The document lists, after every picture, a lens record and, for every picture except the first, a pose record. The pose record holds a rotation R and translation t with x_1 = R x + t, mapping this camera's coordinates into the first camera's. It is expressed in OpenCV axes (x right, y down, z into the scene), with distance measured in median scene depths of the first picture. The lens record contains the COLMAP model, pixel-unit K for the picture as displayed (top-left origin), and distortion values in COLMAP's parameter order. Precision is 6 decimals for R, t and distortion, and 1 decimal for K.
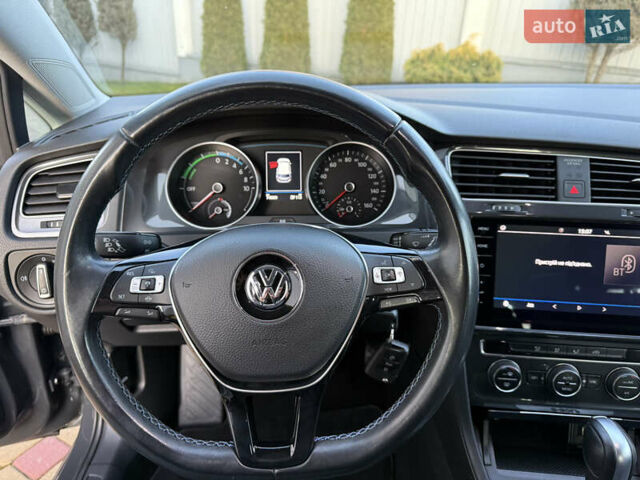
lens RADIAL K [[441.5, 0, 320.0], [0, 441.5, 240.0], [0, 0, 1]] dist [-0.028922, 0.000126]
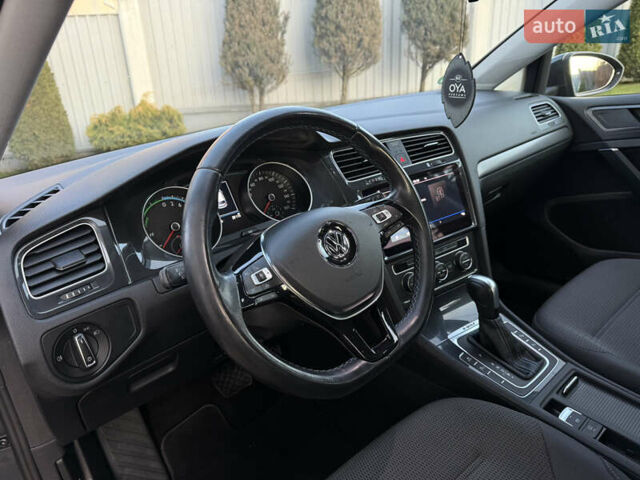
lens RADIAL K [[441.5, 0, 320.0], [0, 441.5, 240.0], [0, 0, 1]] dist [-0.028922, 0.000126]
pose [[0.765389, -0.299946, 0.569396, -0.592300], [0.362921, 0.931815, 0.003018, 0.044091], [-0.531477, 0.204336, 0.822058, -0.115168]]
